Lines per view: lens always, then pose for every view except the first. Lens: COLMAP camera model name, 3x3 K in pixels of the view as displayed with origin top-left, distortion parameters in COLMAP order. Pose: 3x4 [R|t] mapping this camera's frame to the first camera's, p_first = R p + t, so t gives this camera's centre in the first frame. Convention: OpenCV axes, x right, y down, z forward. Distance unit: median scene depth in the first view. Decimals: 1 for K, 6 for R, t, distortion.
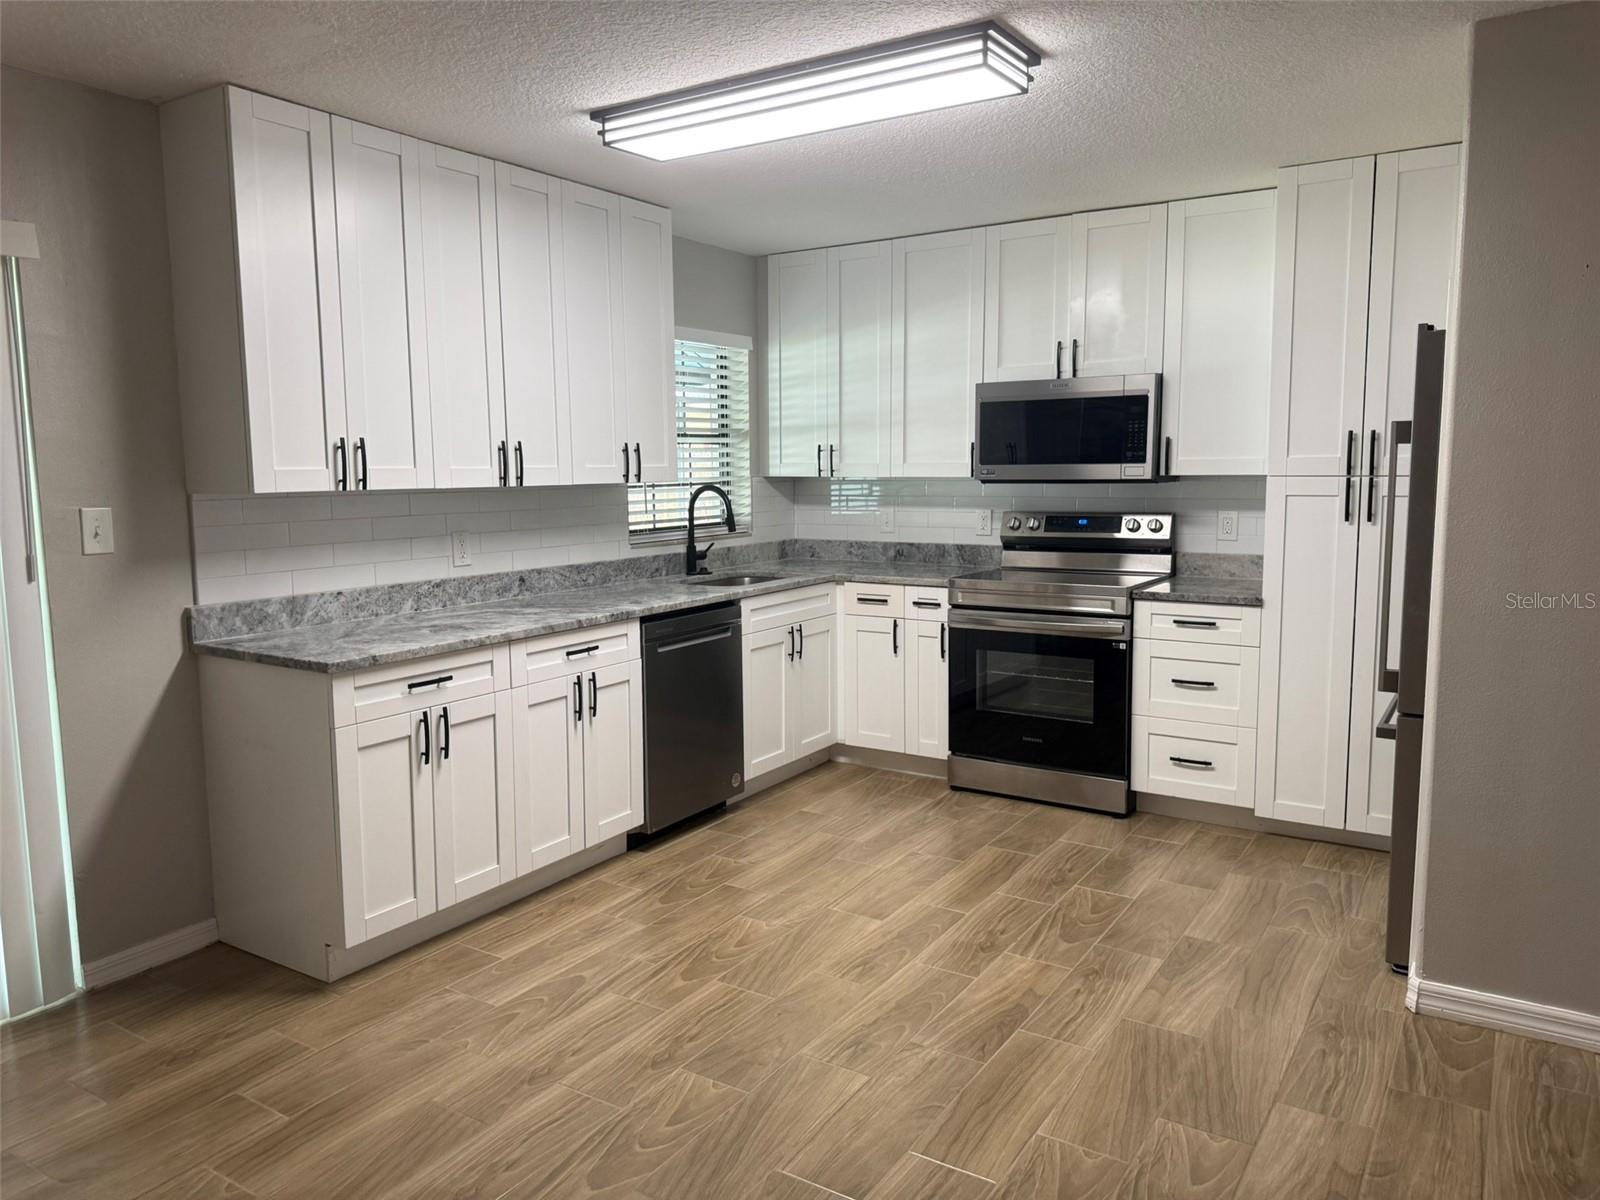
lens RADIAL K [[1127.5, 0, 797.1], [0, 1127.5, 588.2], [0, 0, 1]] dist [0.066300, -0.083451]
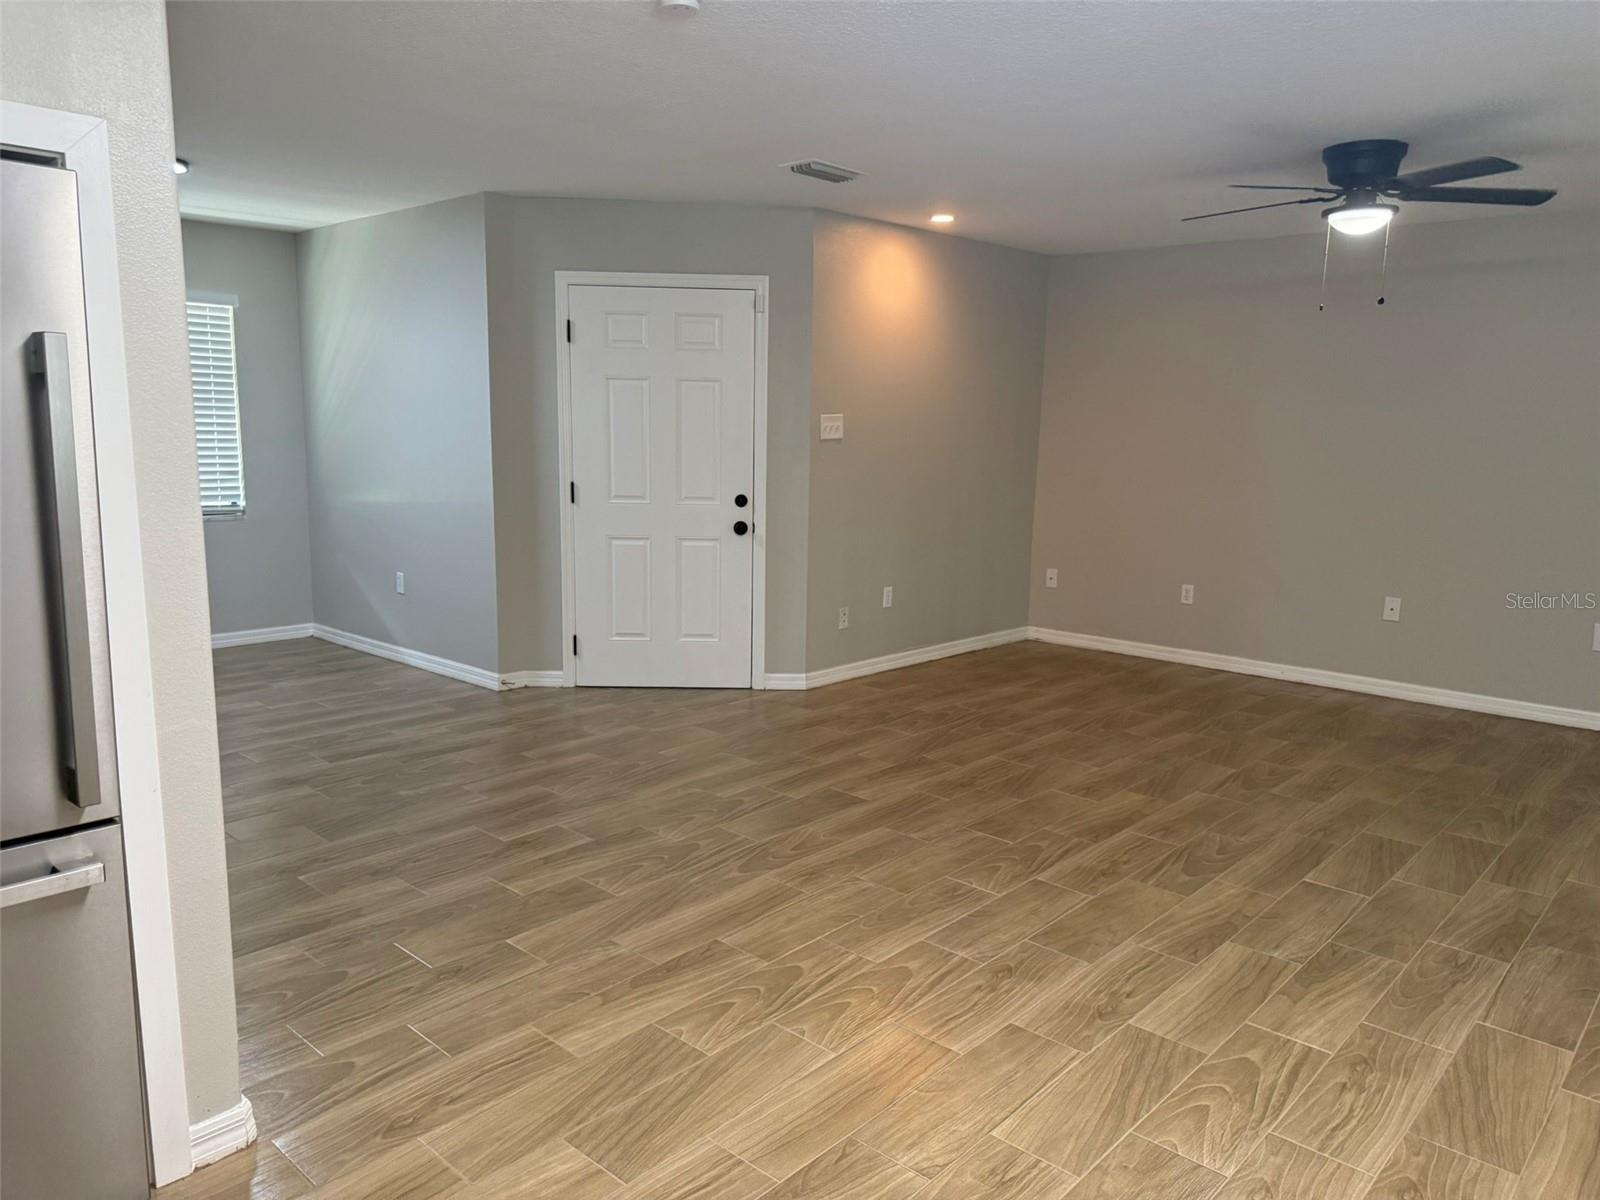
lens RADIAL K [[1127.5, 0, 793.9], [0, 1127.5, 594.6], [0, 0, 1]] dist [0.066300, -0.083451]
pose [[-0.985861, -0.033982, 0.164081, 0.062668], [0.009722, 0.965971, 0.258469, -0.143433], [-0.167281, 0.256409, -0.951983, 1.321485]]
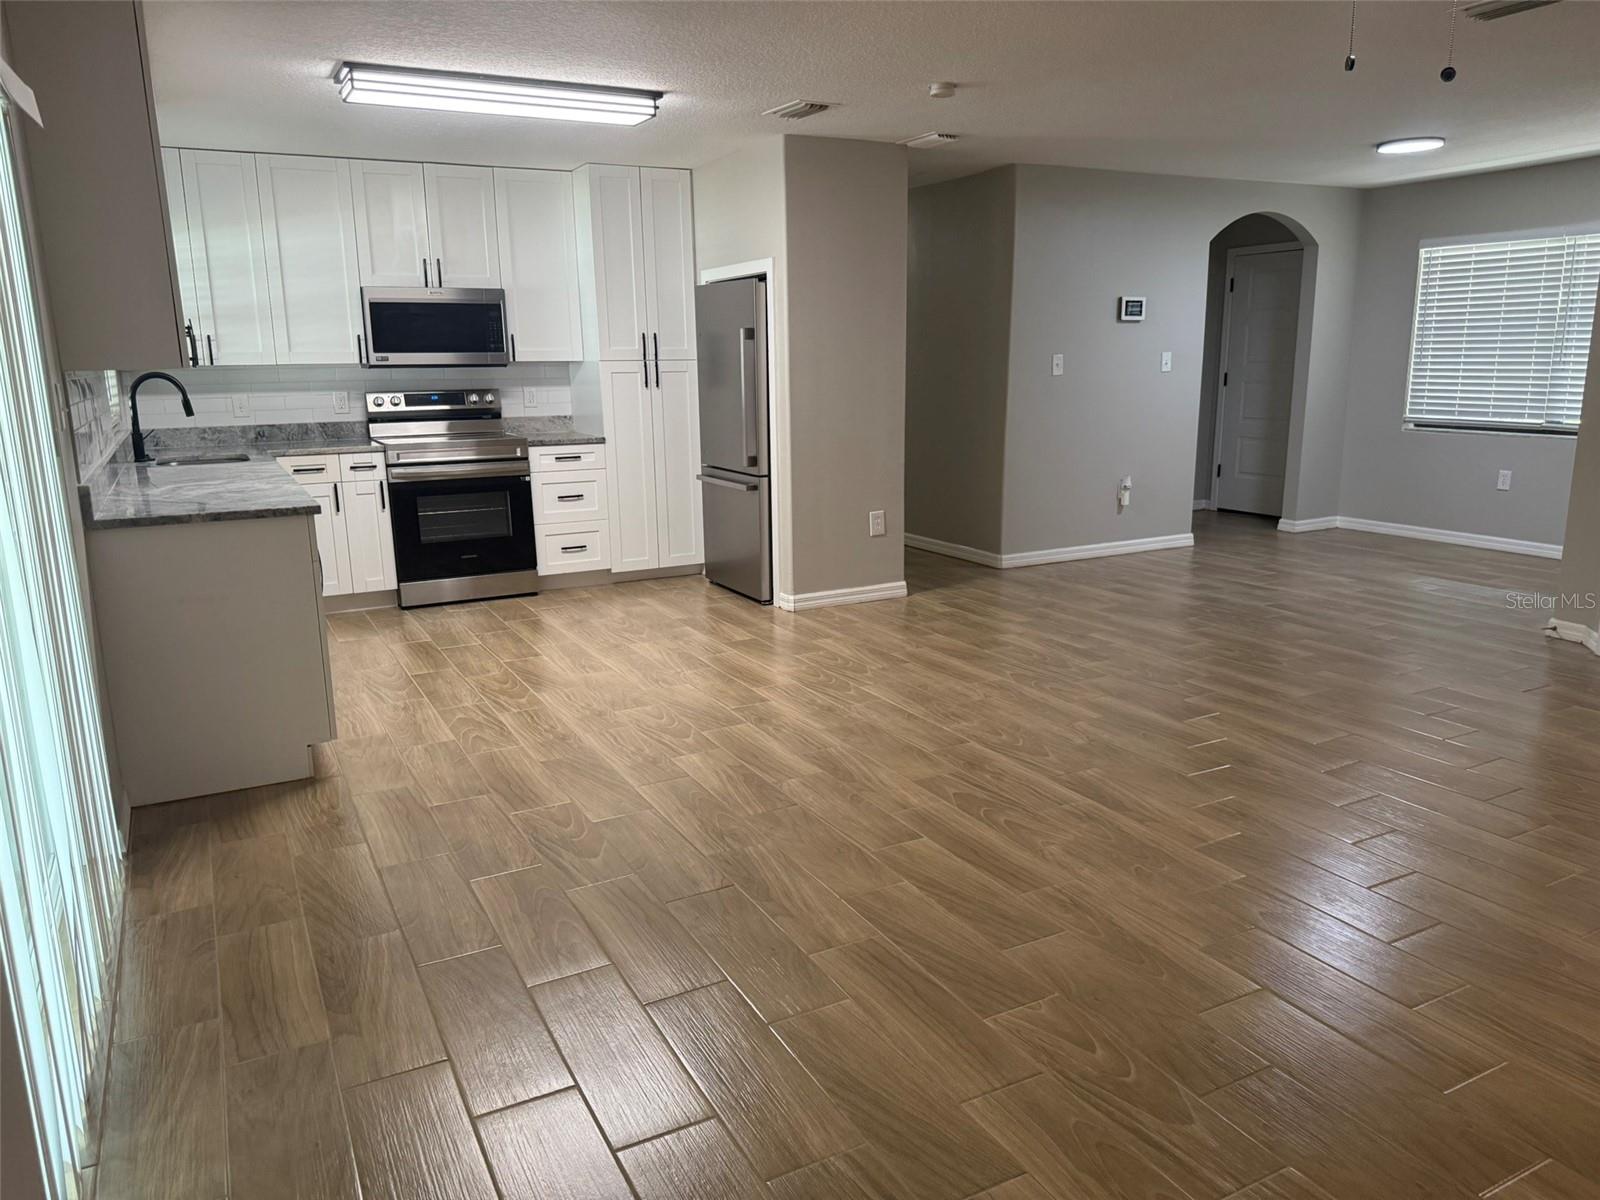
lens RADIAL K [[1127.5, 0, 800.5], [0, 1127.5, 601.1], [0, 0, 1]] dist [0.066300, -0.083451]
pose [[0.490582, -0.183867, 0.851776, -1.043878], [0.108372, 0.982770, 0.149727, 0.033213], [-0.864630, 0.018855, 0.502056, -0.057122]]
